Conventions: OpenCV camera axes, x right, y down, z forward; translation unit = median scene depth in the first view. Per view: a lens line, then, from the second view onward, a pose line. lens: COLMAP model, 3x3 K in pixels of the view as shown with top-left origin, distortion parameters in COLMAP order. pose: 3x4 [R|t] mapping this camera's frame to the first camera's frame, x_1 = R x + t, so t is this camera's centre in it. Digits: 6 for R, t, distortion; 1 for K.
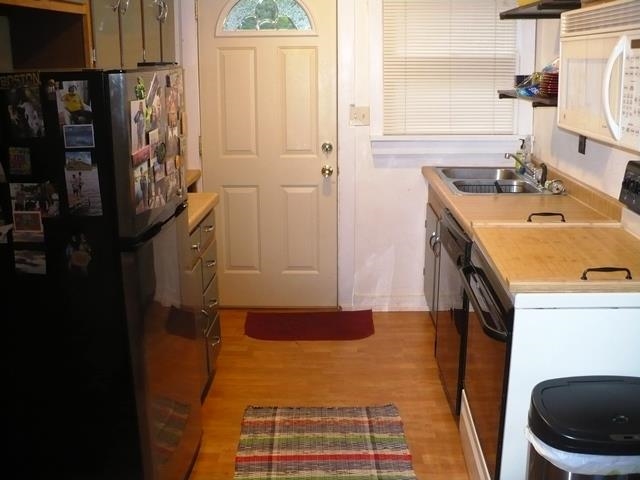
lens RADIAL K [[703.5, 0, 321.2], [0, 703.5, 239.2], [0, 0, 1]] dist [-0.158147, 0.000000]
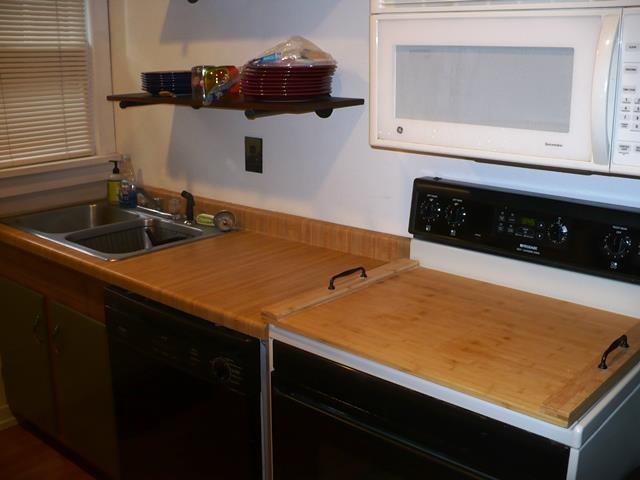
lens RADIAL K [[703.5, 0, 320.3], [0, 703.5, 237.1], [0, 0, 1]] dist [-0.158147, 0.000000]
pose [[0.618561, -0.186071, 0.763387, -0.287676], [0.184622, 0.978774, 0.088973, -0.180474], [-0.763739, 0.085903, 0.639784, 0.744902]]
